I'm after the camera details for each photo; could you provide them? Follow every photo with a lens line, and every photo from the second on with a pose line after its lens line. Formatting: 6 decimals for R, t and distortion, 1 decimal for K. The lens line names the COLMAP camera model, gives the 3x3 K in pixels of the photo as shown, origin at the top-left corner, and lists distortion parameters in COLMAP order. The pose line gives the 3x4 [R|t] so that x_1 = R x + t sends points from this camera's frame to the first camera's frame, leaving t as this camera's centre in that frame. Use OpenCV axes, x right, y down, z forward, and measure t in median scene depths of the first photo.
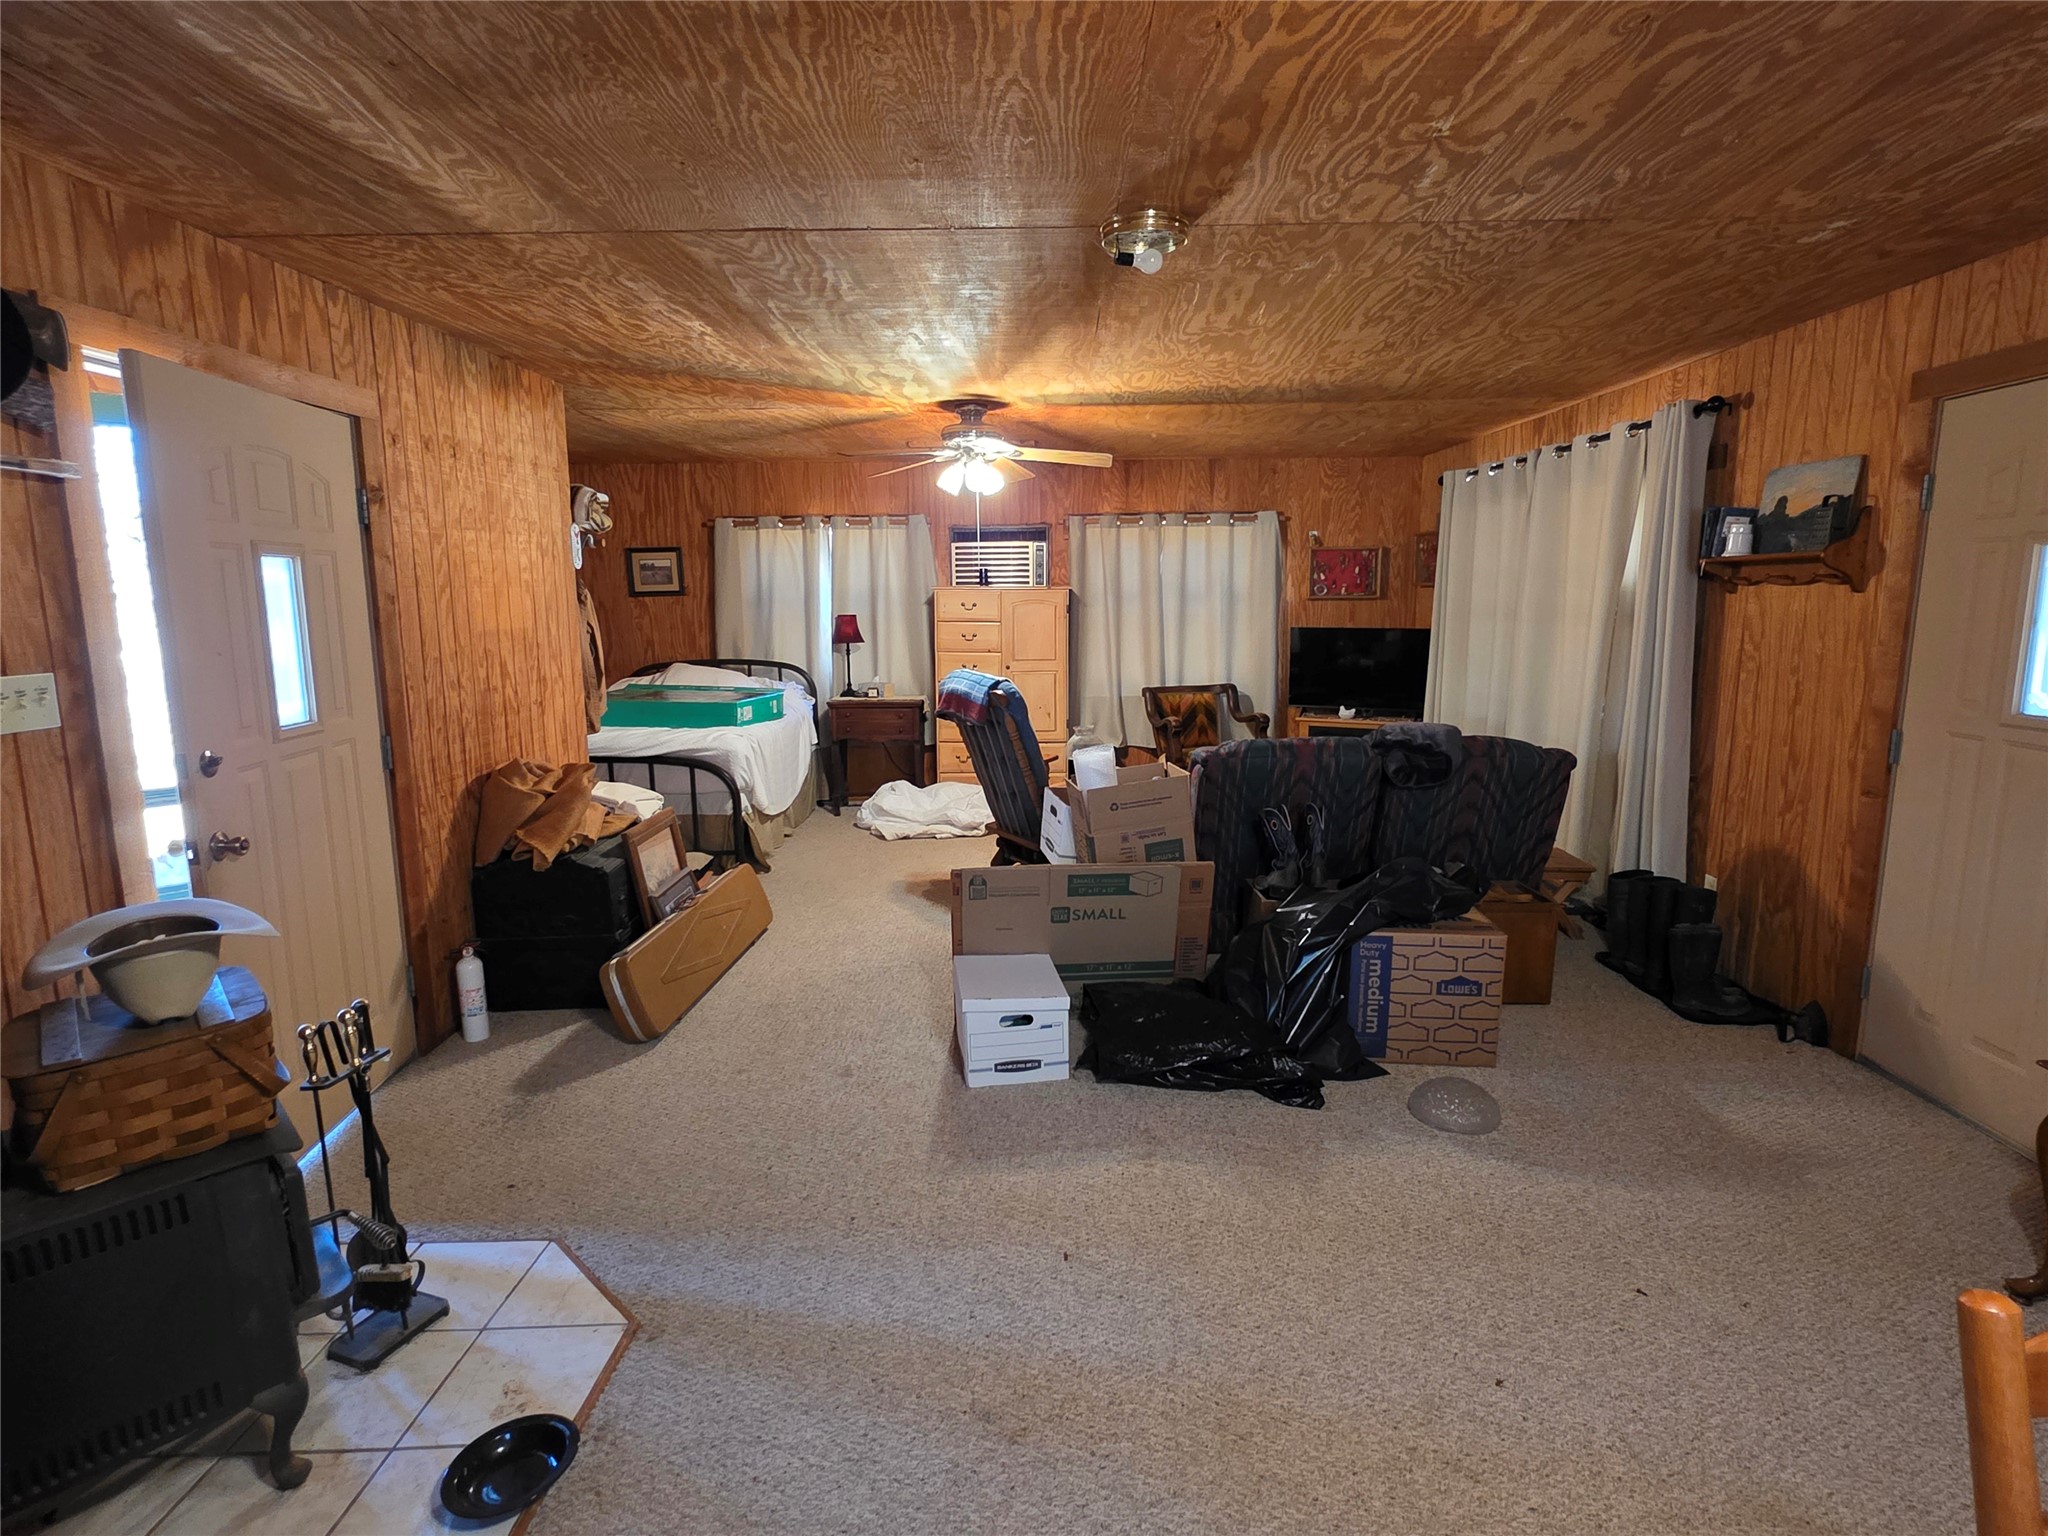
lens RADIAL K [[1023.5, 0, 1026.2], [0, 1023.5, 762.2], [0, 0, 1]] dist [-0.000629, -0.000124]
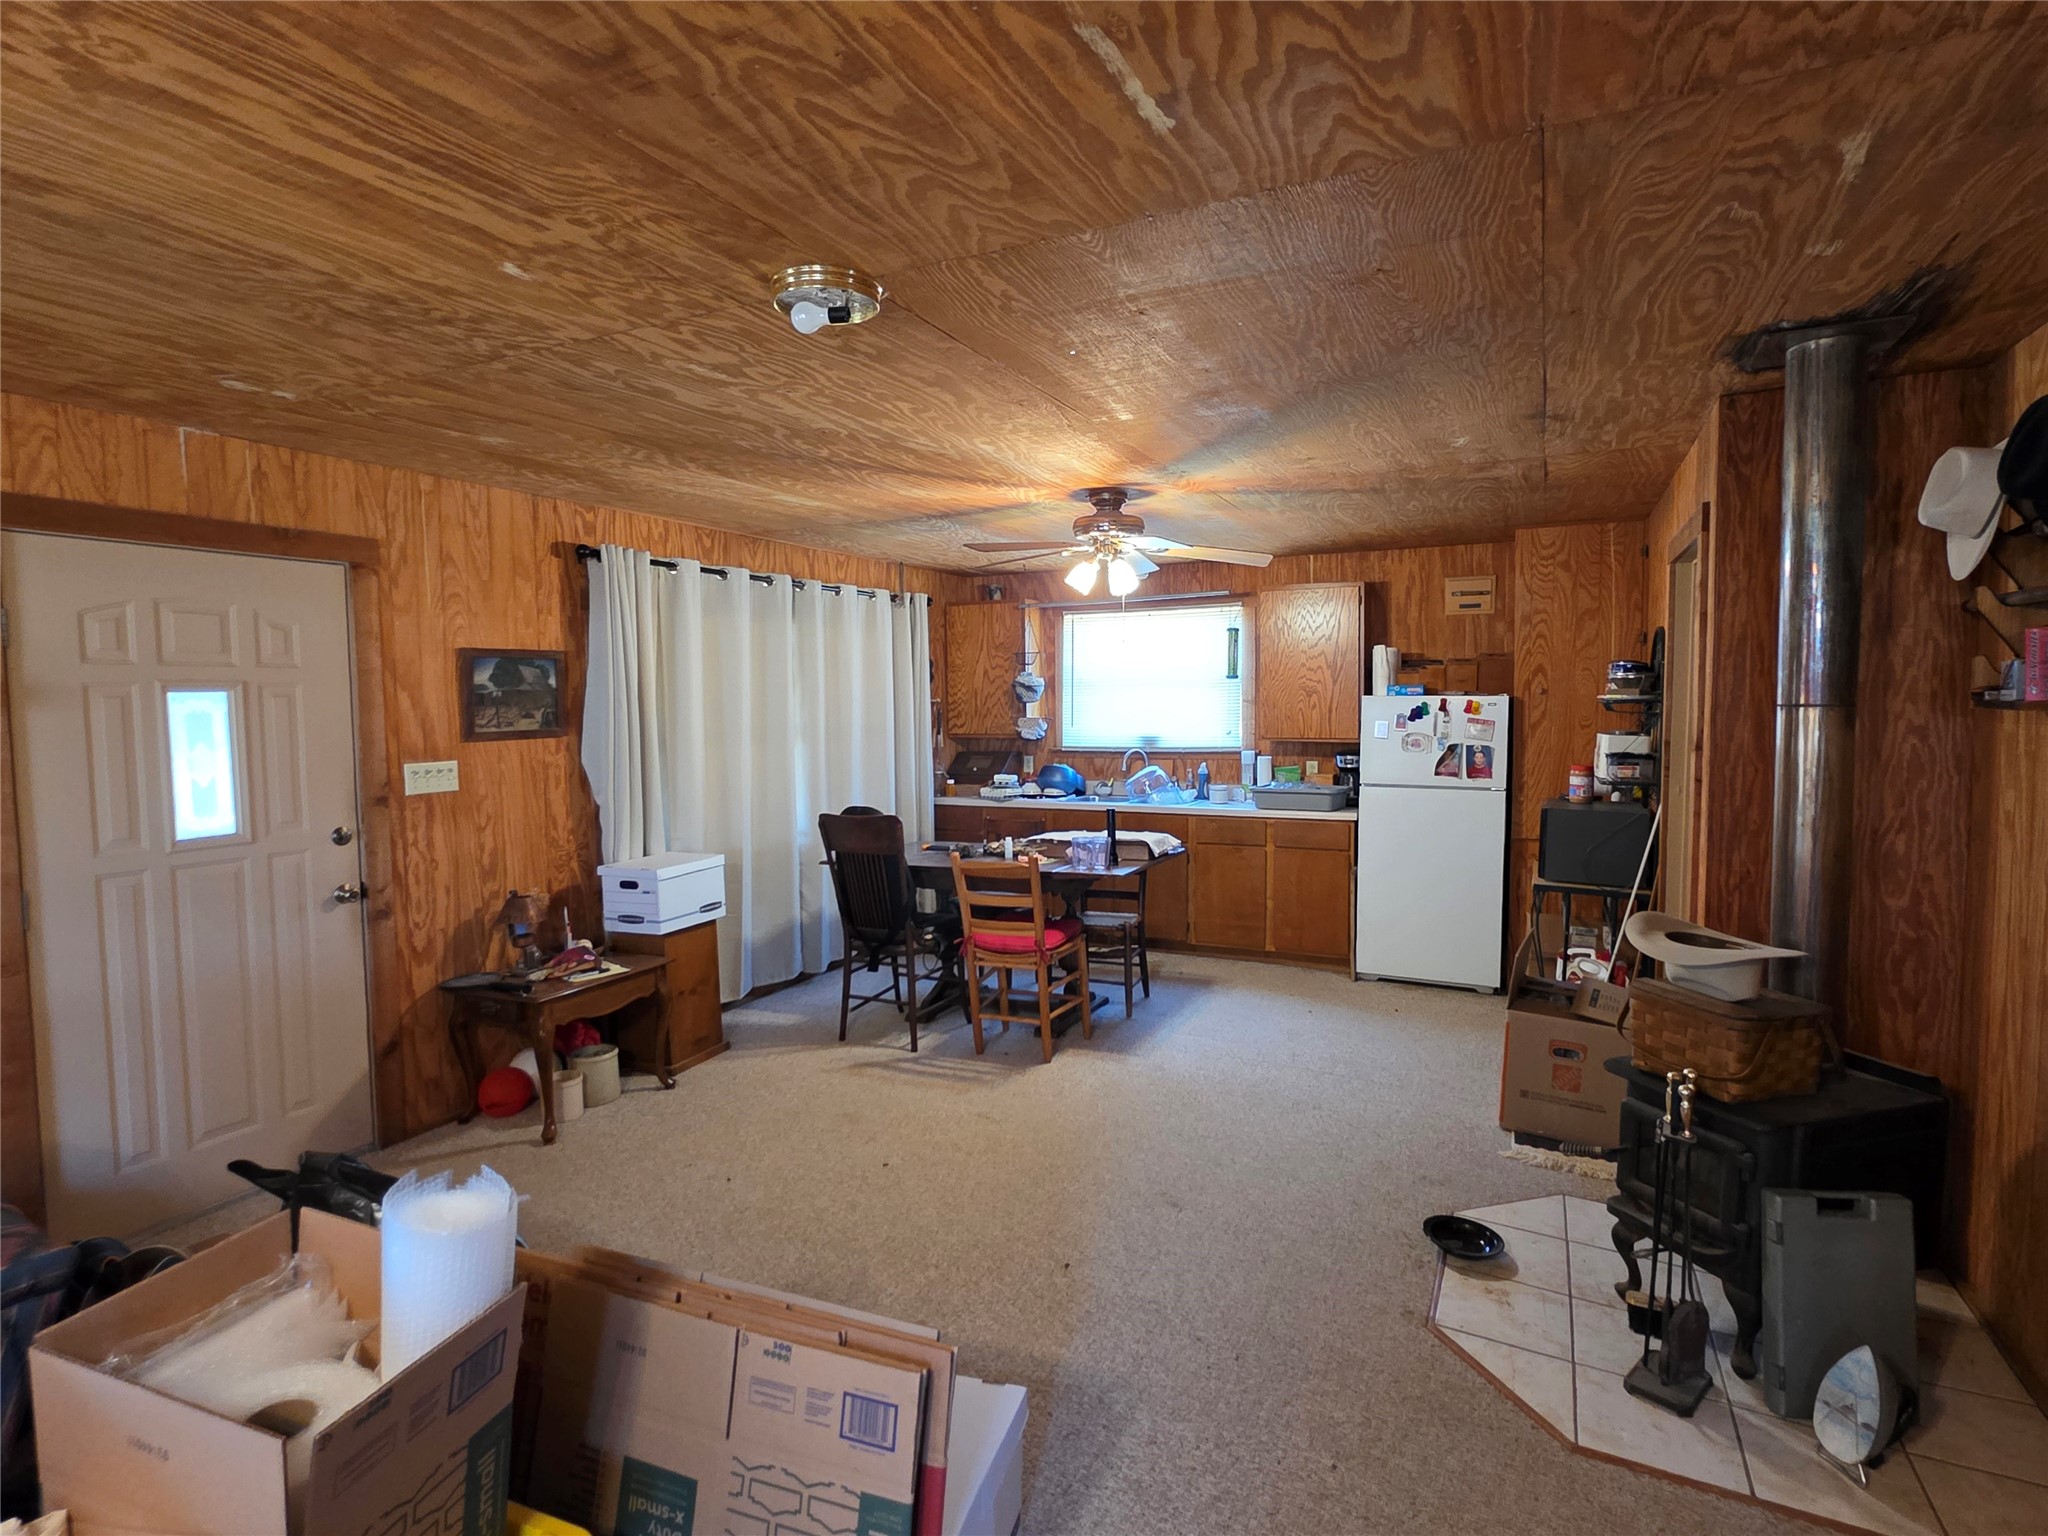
lens RADIAL K [[1151.6, 0, 1024.7], [0, 1151.6, 767.3], [0, 0, 1]] dist [-0.002050, -0.000373]
pose [[-0.911816, -0.010528, 0.410465, -0.454246], [0.082590, 0.974537, 0.208463, -0.371915], [-0.402208, 0.223980, -0.887728, 2.057321]]
